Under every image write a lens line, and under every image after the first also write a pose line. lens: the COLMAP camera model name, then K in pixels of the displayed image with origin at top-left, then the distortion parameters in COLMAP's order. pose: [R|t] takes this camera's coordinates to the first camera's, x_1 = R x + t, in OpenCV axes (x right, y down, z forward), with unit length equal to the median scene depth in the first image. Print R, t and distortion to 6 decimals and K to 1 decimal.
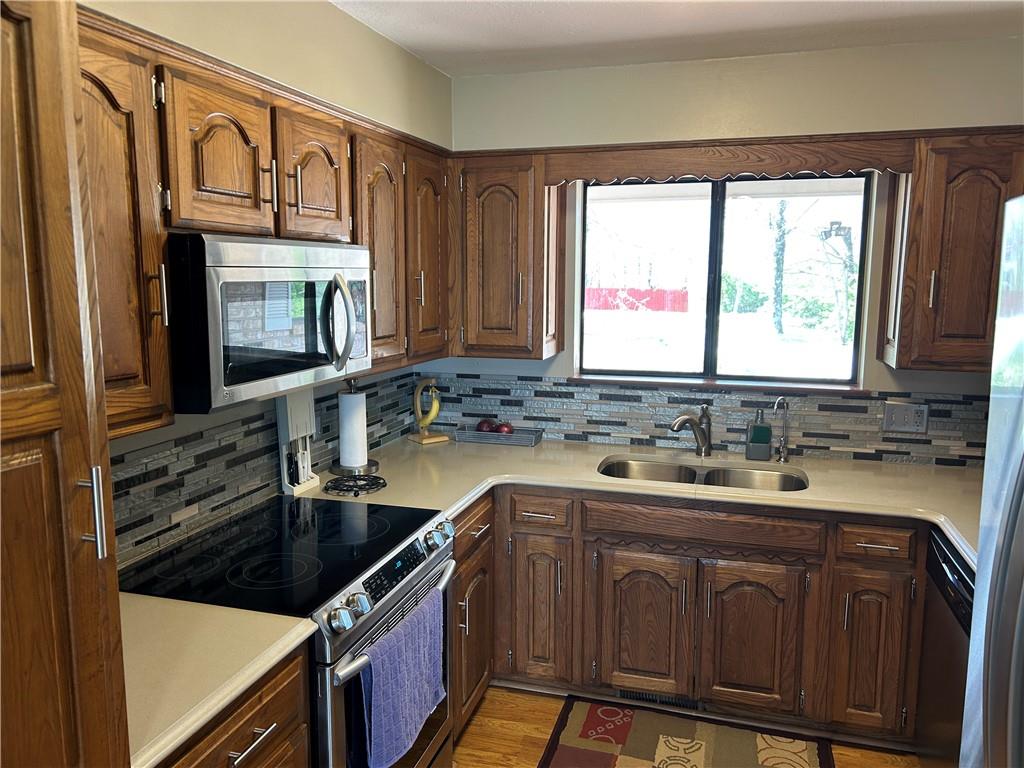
lens RADIAL K [[773.5, 0, 502.5], [0, 773.5, 383.0], [0, 0, 1]] dist [0.049021, -0.060902]
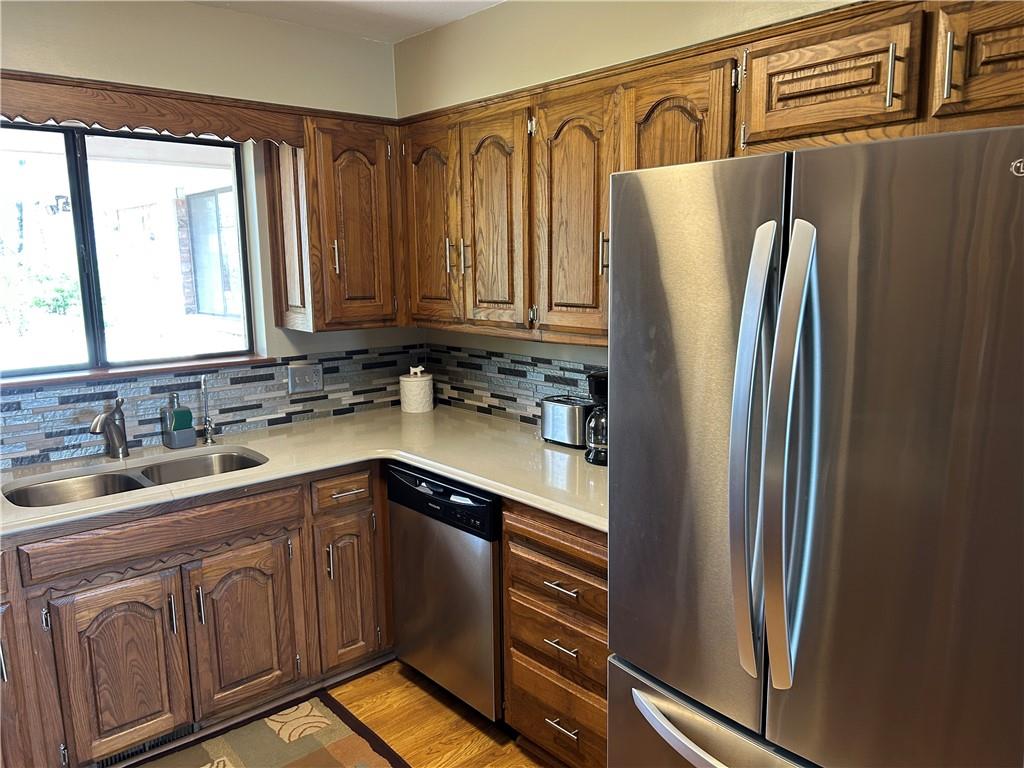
lens RADIAL K [[773.5, 0, 531.2], [0, 773.5, 387.3], [0, 0, 1]] dist [0.049021, -0.060902]
pose [[0.517887, -0.151956, 0.841845, -0.243879], [0.130545, 0.986609, 0.097778, -0.008438], [-0.845430, 0.059260, 0.530789, 0.174211]]
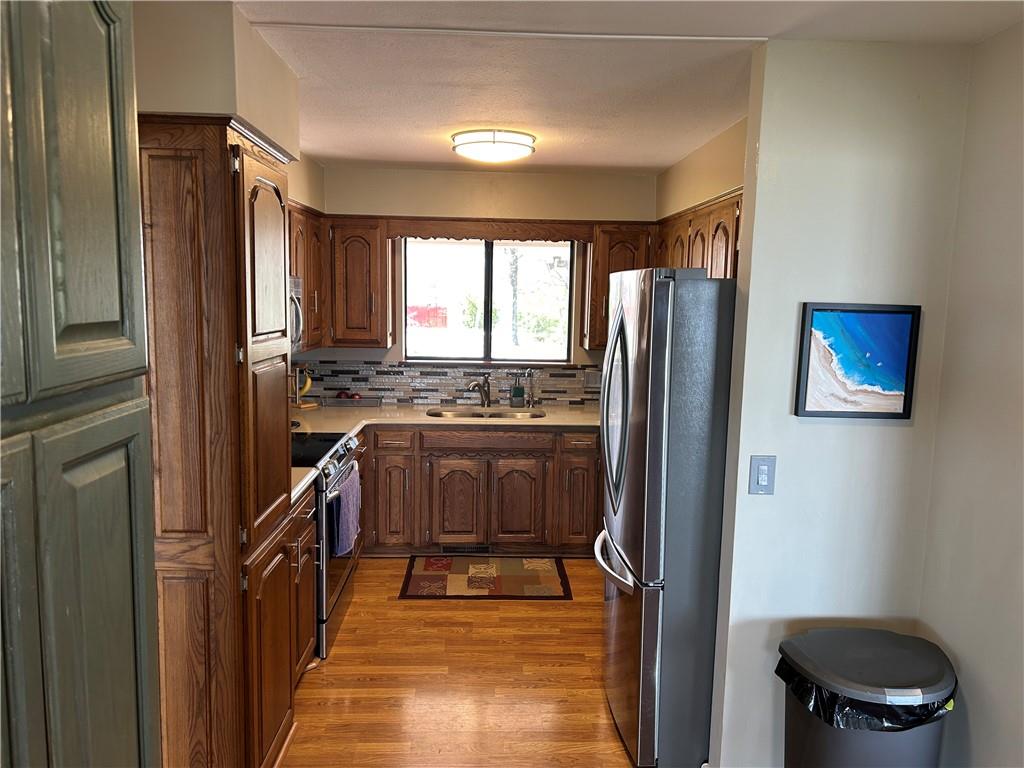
lens RADIAL K [[773.5, 0, 506.1], [0, 773.5, 388.7], [0, 0, 1]] dist [0.049021, -0.060902]
pose [[0.945455, -0.025441, 0.324759, -0.253061], [0.029946, 0.999512, -0.008878, 0.079456], [-0.324375, 0.018119, 0.945755, -0.613171]]
